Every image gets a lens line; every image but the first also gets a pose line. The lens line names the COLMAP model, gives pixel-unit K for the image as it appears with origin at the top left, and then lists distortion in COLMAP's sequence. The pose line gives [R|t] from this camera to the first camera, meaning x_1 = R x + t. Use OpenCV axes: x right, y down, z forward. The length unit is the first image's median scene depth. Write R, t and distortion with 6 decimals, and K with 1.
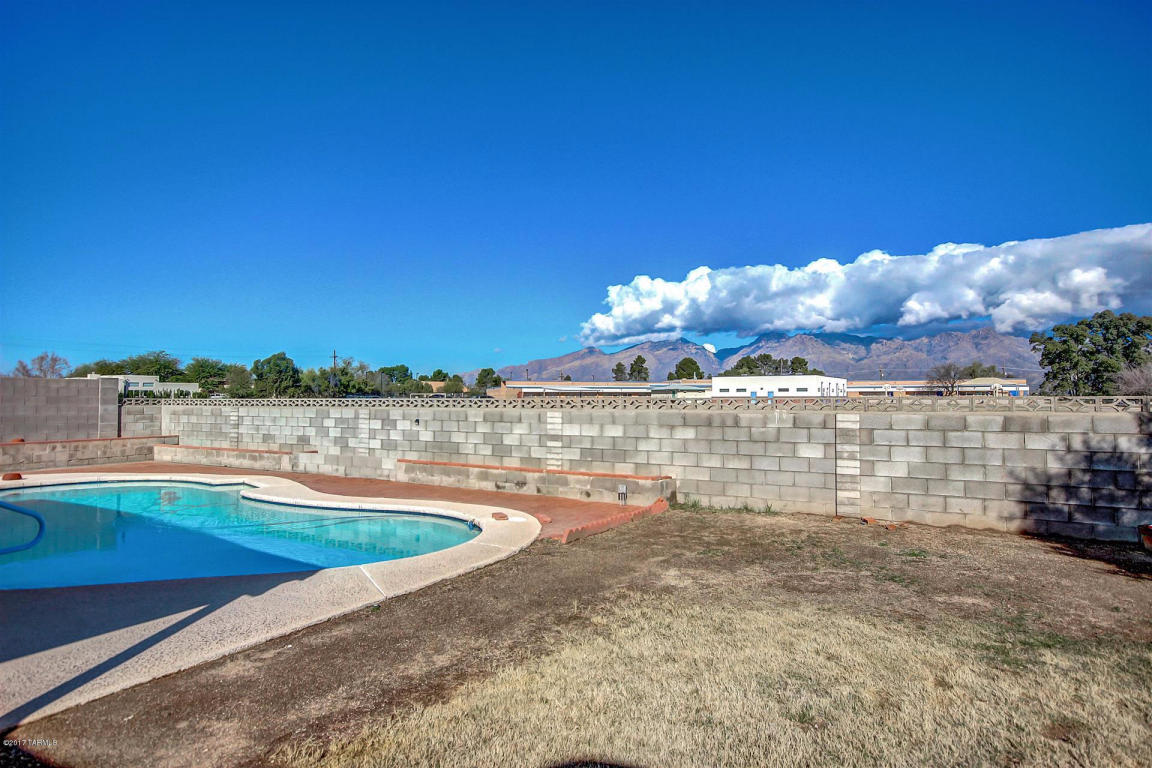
lens RADIAL K [[643.4, 0, 576.0], [0, 643.4, 384.0], [0, 0, 1]] dist [0.002361, 0.016306]
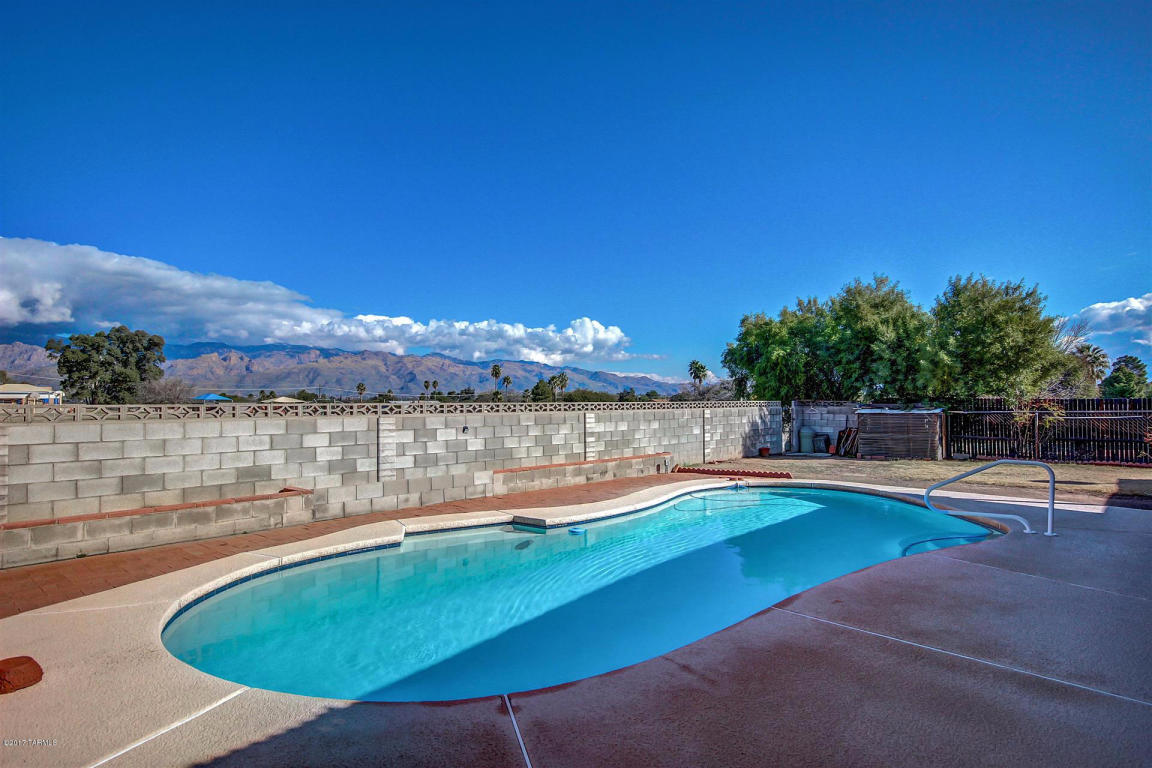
lens RADIAL K [[631.0, 0, 576.0], [0, 631.0, 384.0], [0, 0, 1]] dist [0.002584, 0.013092]
pose [[0.203940, 0.030426, 0.978510, -1.099466], [-0.016706, 0.999480, -0.027596, 0.018478], [-0.978841, -0.010719, 0.204342, 0.701460]]
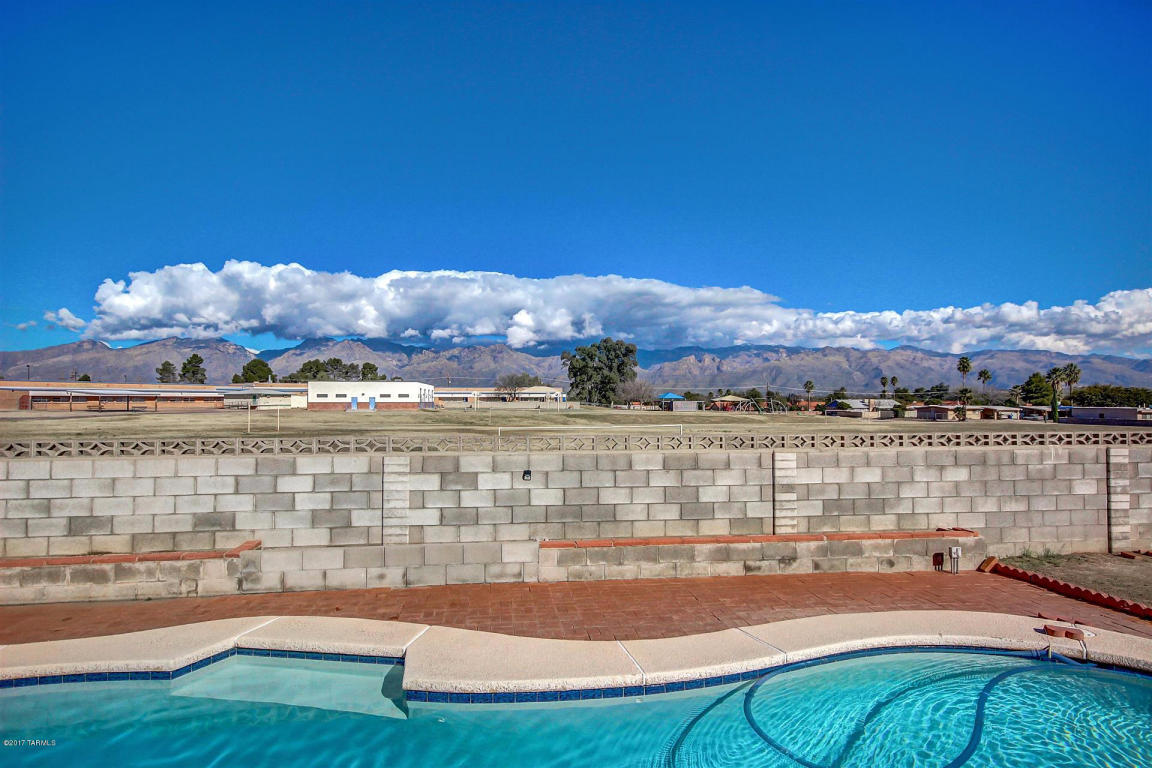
lens RADIAL K [[631.0, 0, 576.0], [0, 631.0, 384.0], [0, 0, 1]] dist [0.002584, 0.013092]
pose [[0.783328, 0.018936, 0.621320, -0.601742], [-0.014775, 0.999821, -0.011844, -0.020788], [-0.621433, 0.000098, 0.783467, 0.525556]]
